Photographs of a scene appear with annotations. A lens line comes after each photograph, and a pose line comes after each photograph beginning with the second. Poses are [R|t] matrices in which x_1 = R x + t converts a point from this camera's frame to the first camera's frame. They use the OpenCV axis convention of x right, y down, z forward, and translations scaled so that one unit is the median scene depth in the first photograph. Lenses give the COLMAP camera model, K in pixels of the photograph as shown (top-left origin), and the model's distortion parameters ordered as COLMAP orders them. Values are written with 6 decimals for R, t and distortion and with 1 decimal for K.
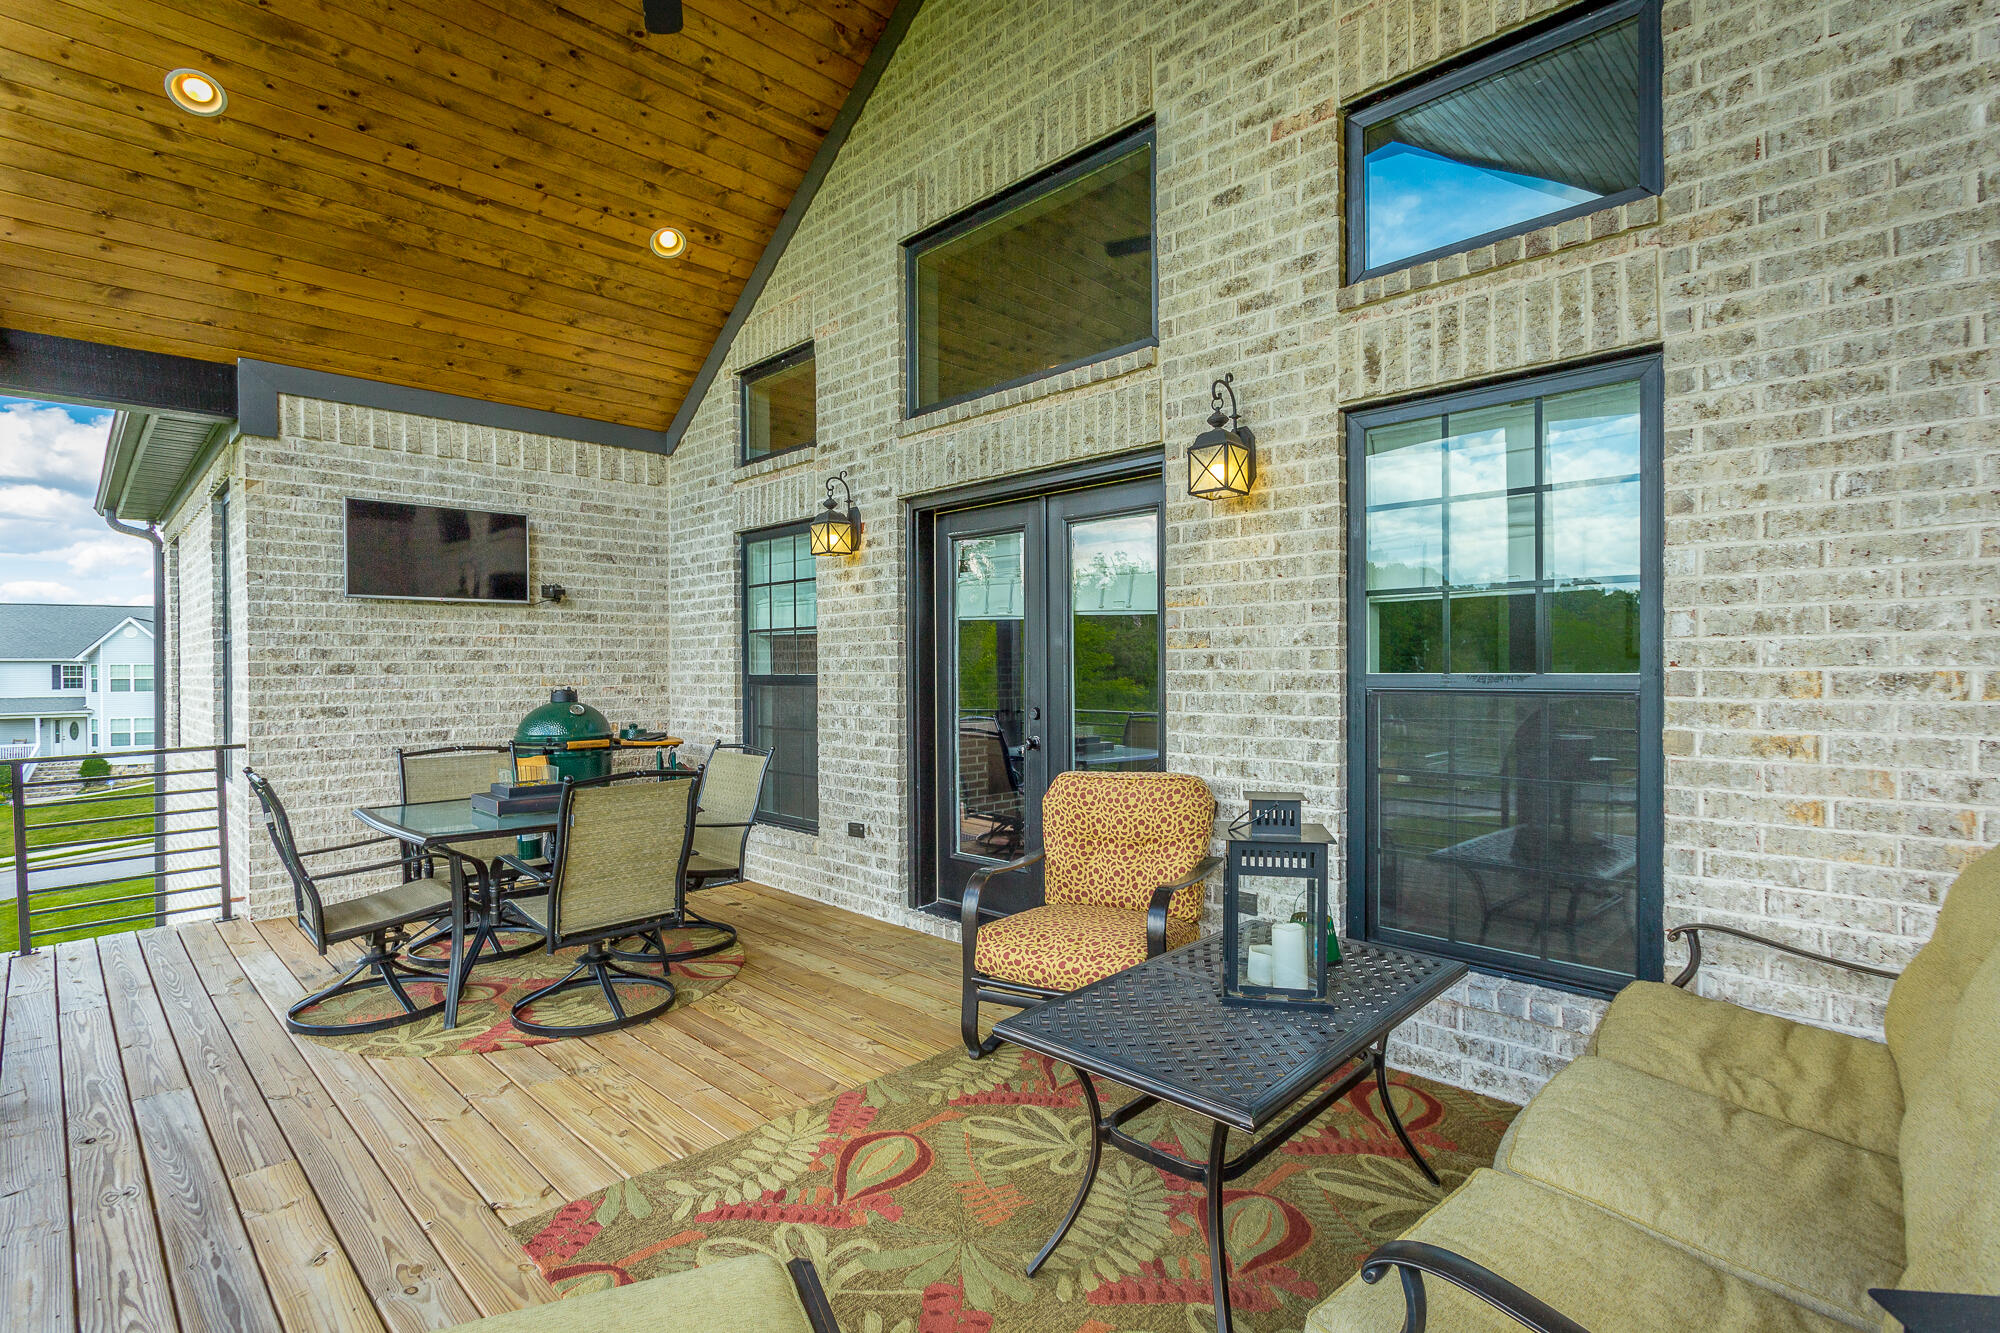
lens RADIAL K [[946.7, 0, 1006.7], [0, 946.7, 670.6], [0, 0, 1]] dist [-0.005386, 0.003711]
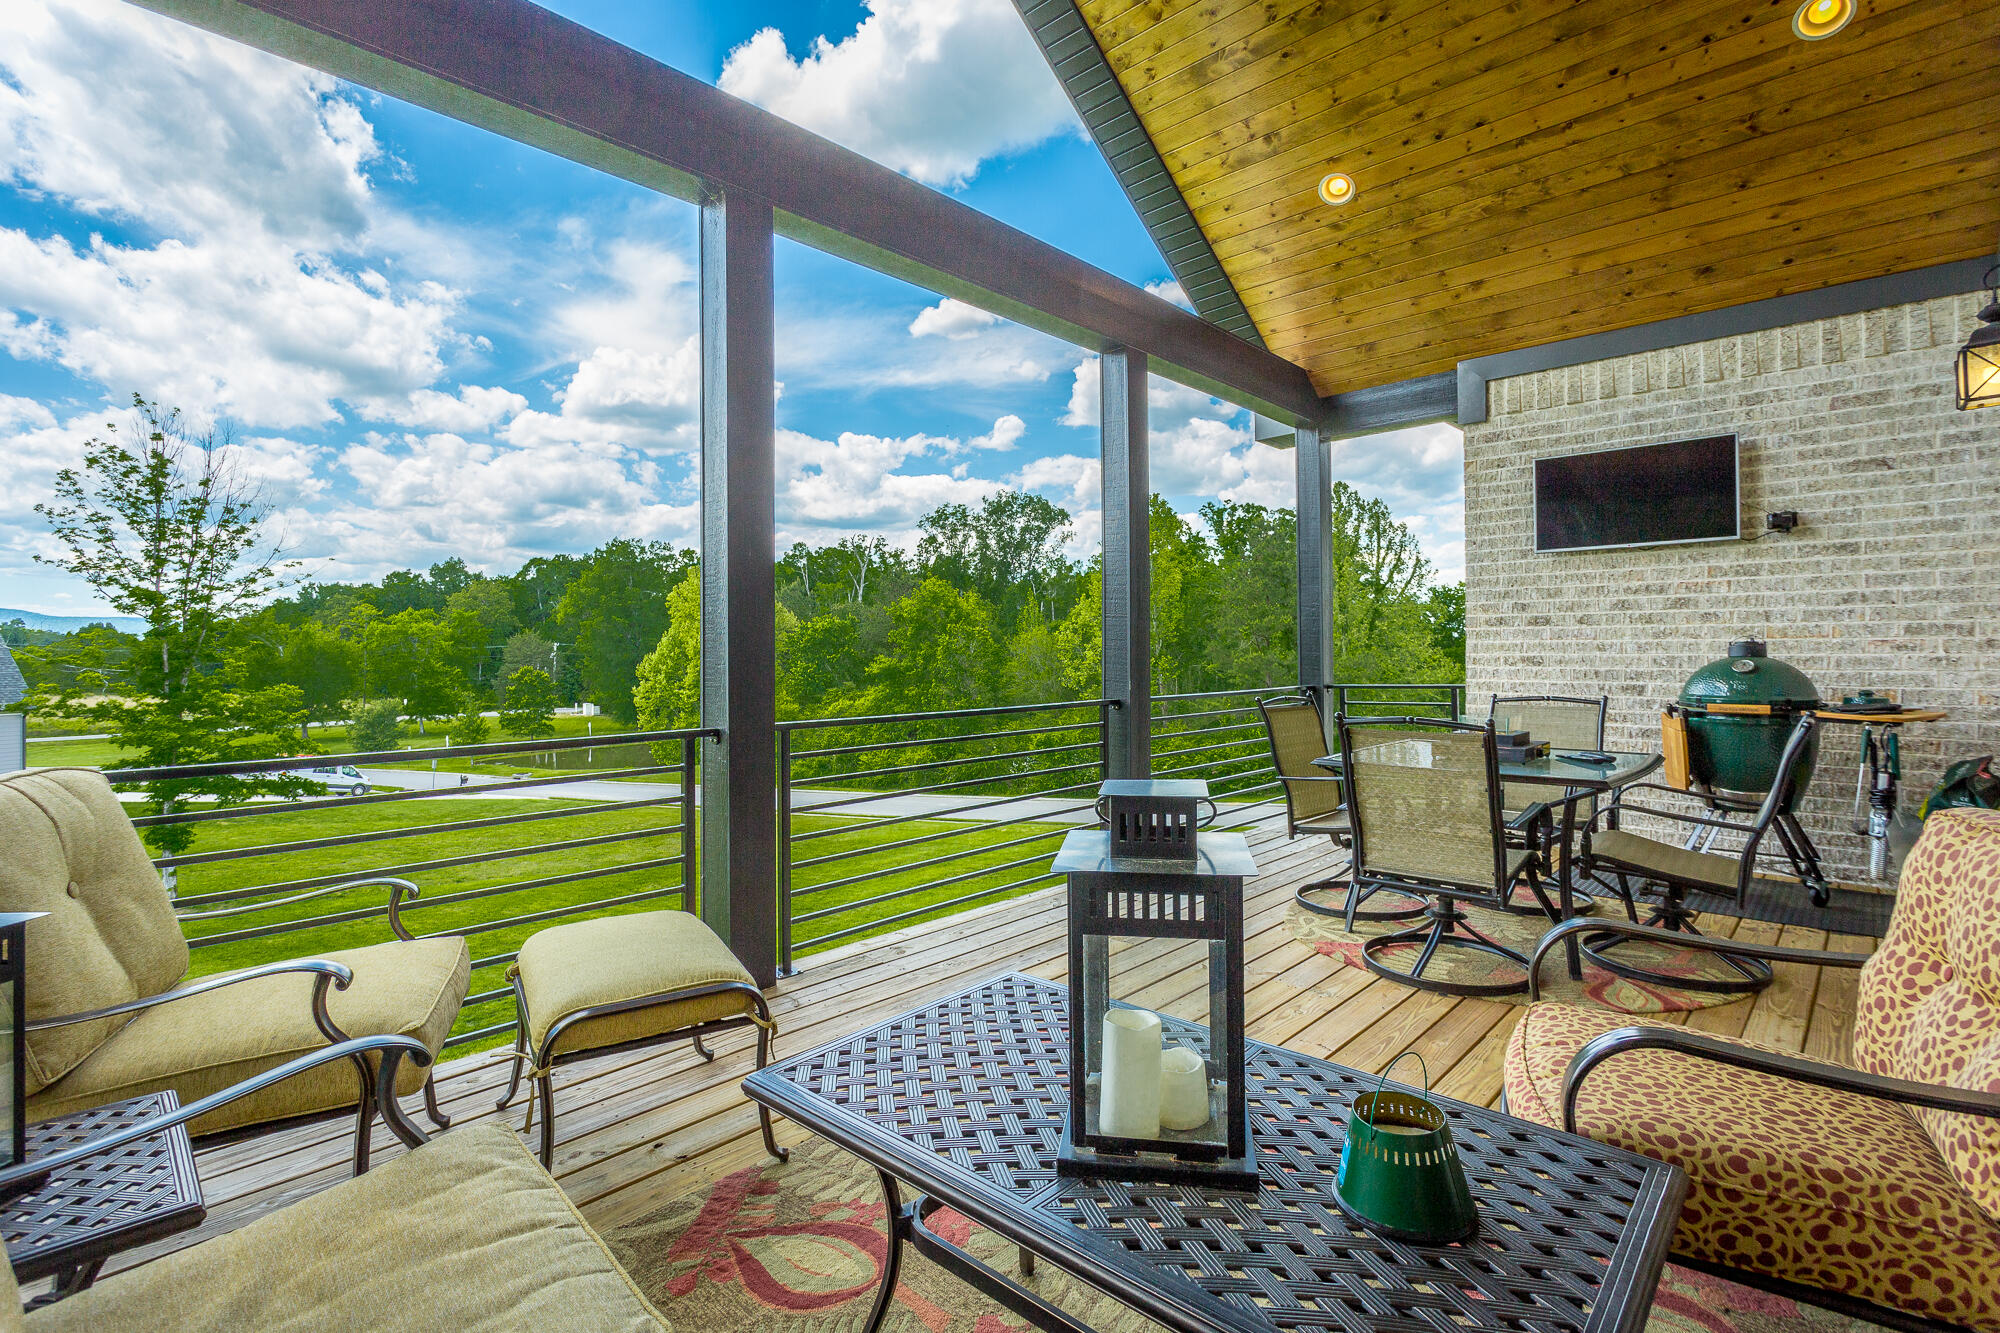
lens RADIAL K [[946.7, 0, 1000.6], [0, 946.7, 654.5], [0, 0, 1]] dist [-0.005386, 0.003711]
pose [[0.021032, 0.018802, -0.999602, 0.344789], [0.006972, 0.999796, 0.018952, 0.011594], [0.999755, -0.007368, 0.020896, 0.355830]]
